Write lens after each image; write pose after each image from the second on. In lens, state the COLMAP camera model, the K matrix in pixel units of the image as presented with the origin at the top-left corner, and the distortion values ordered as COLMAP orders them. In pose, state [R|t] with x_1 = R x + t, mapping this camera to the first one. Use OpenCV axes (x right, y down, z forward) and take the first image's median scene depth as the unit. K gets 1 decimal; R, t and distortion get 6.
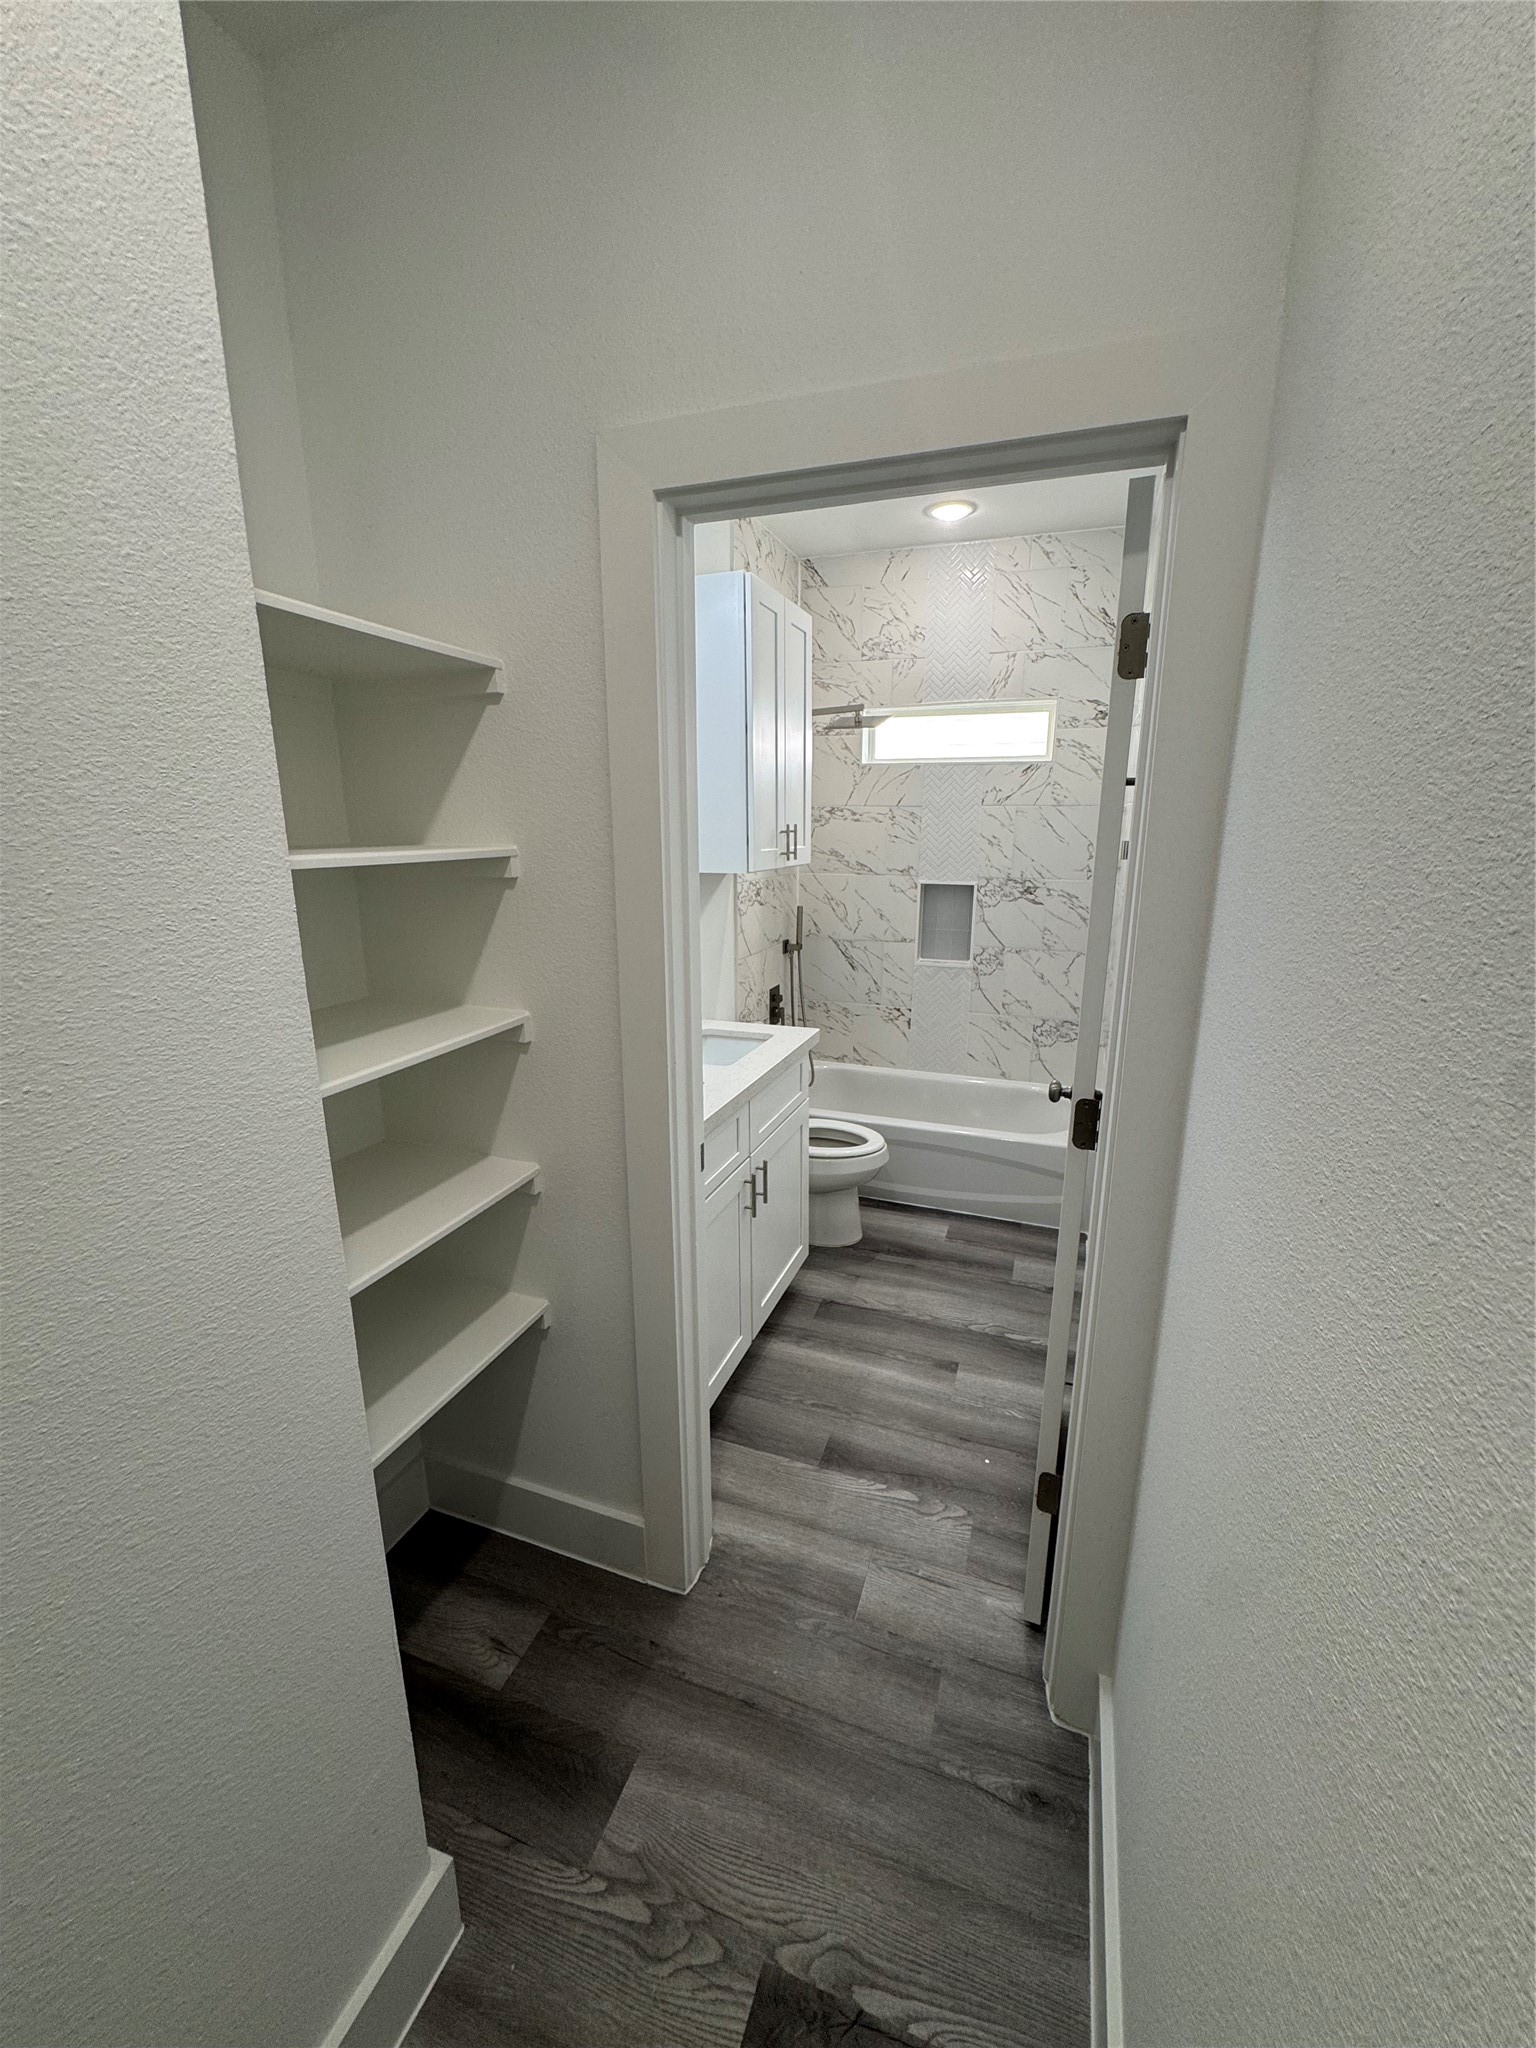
lens RADIAL K [[817.0, 0, 768.7], [0, 817.0, 1033.2], [0, 0, 1]] dist [-0.004336, 0.000545]
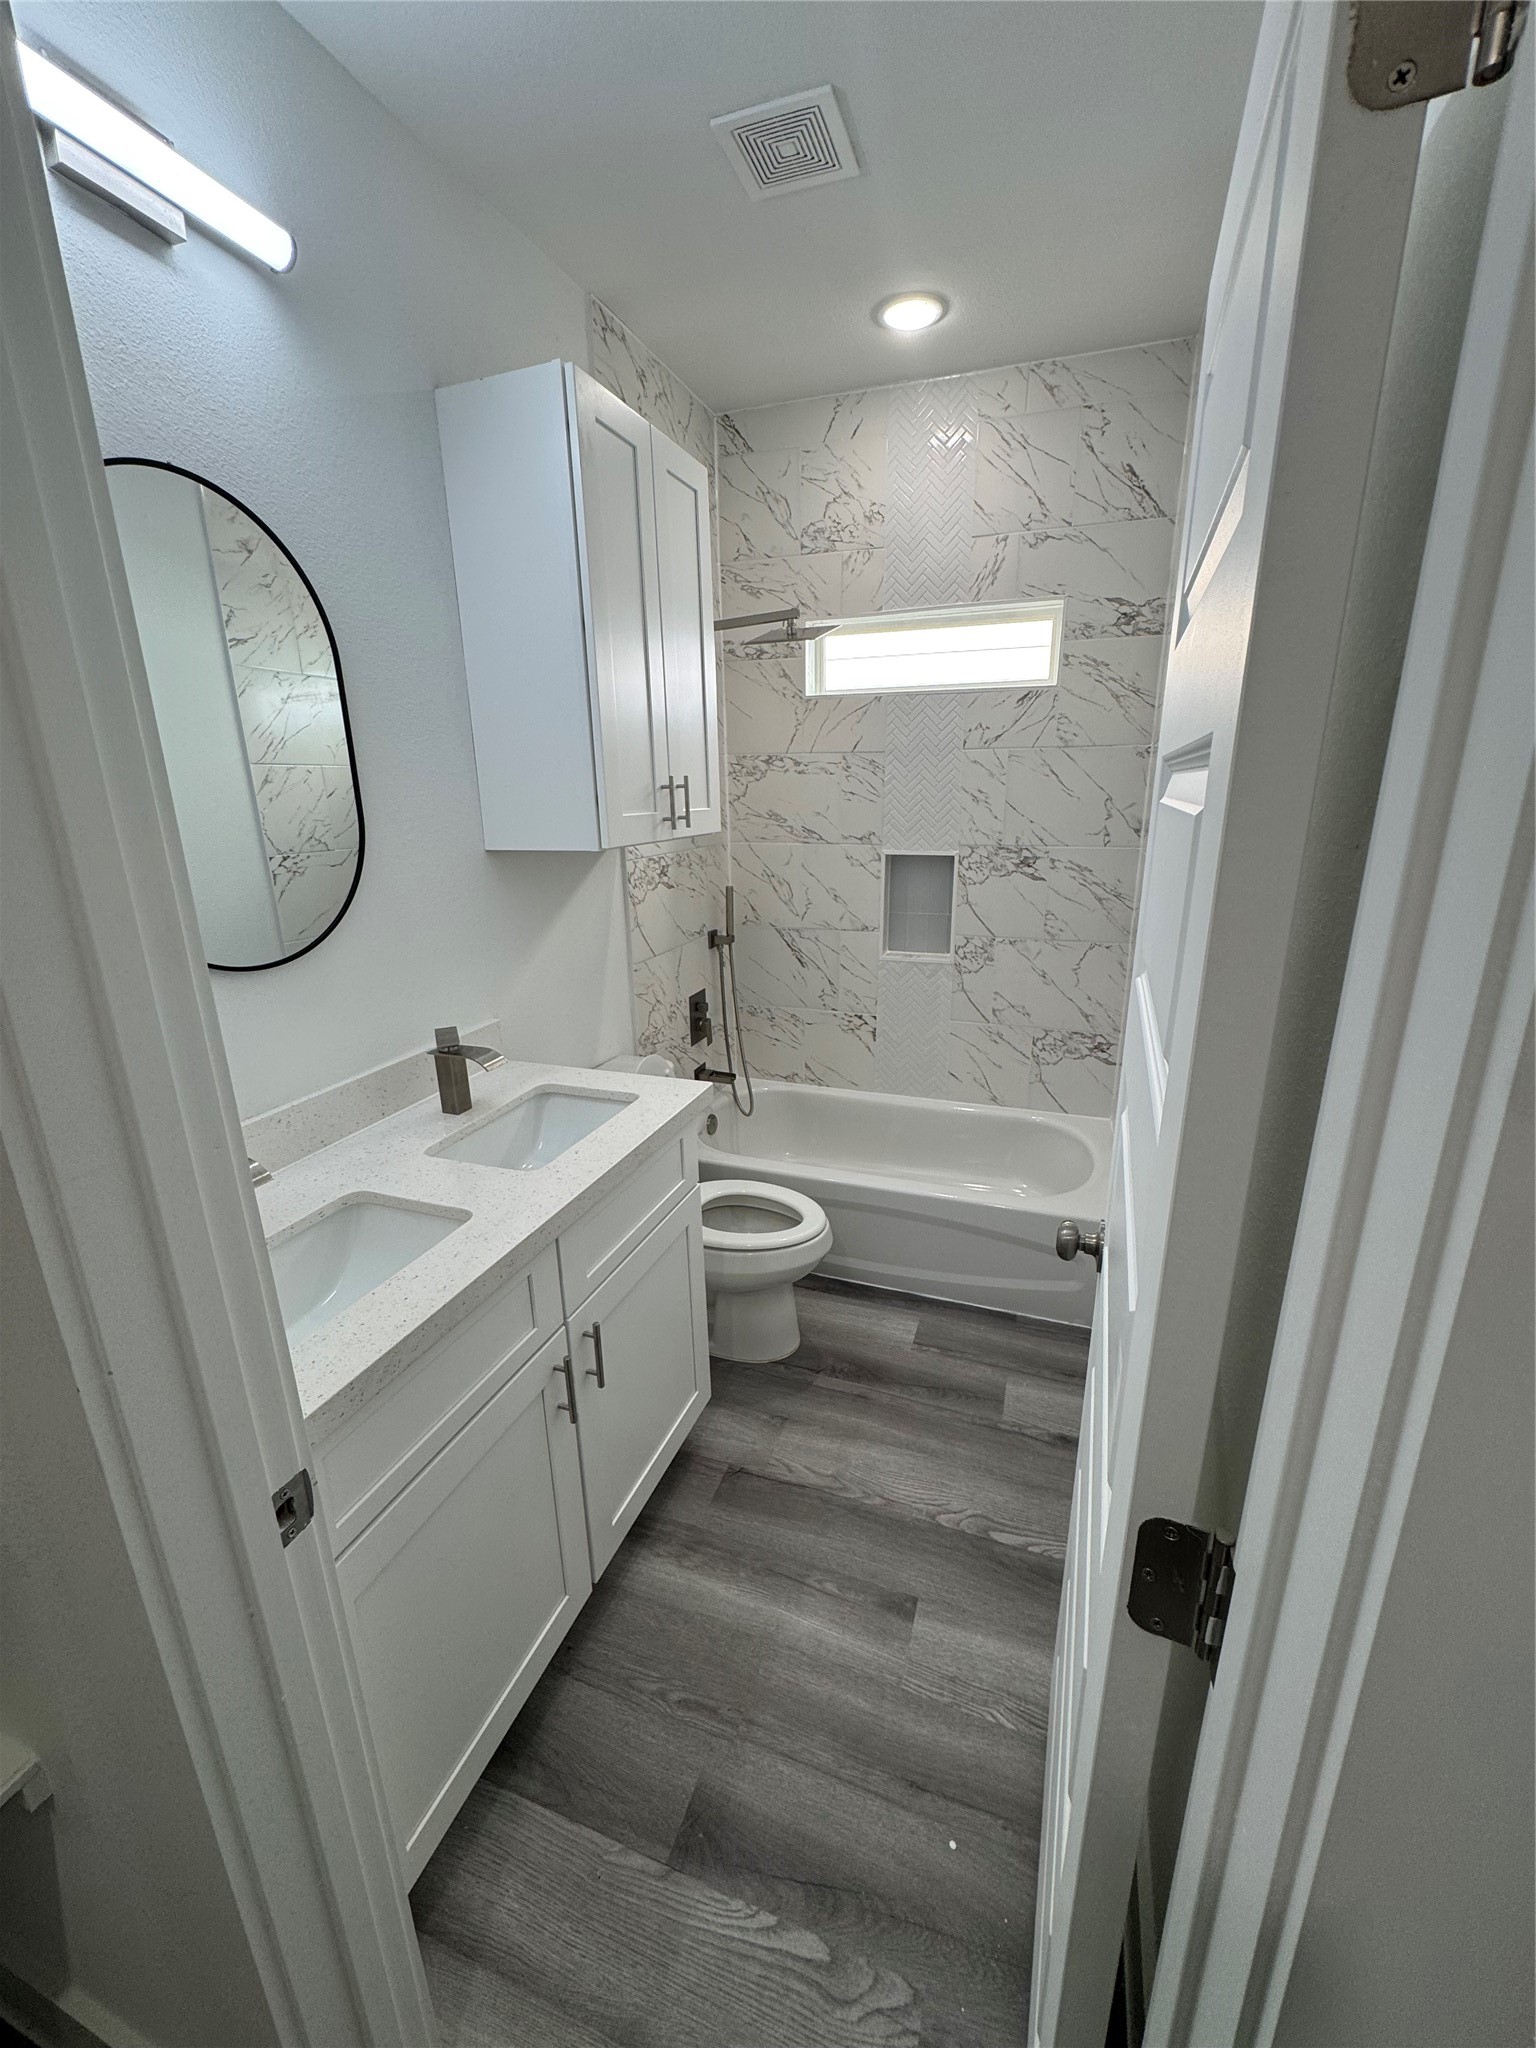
lens RADIAL K [[817.0, 0, 766.8], [0, 817.0, 1034.7], [0, 0, 1]] dist [-0.004336, 0.000545]
pose [[0.999859, -0.016174, -0.004480, 0.085963], [0.016360, 0.998839, 0.045305, -0.057741], [0.003742, -0.045372, 0.998963, 0.257615]]
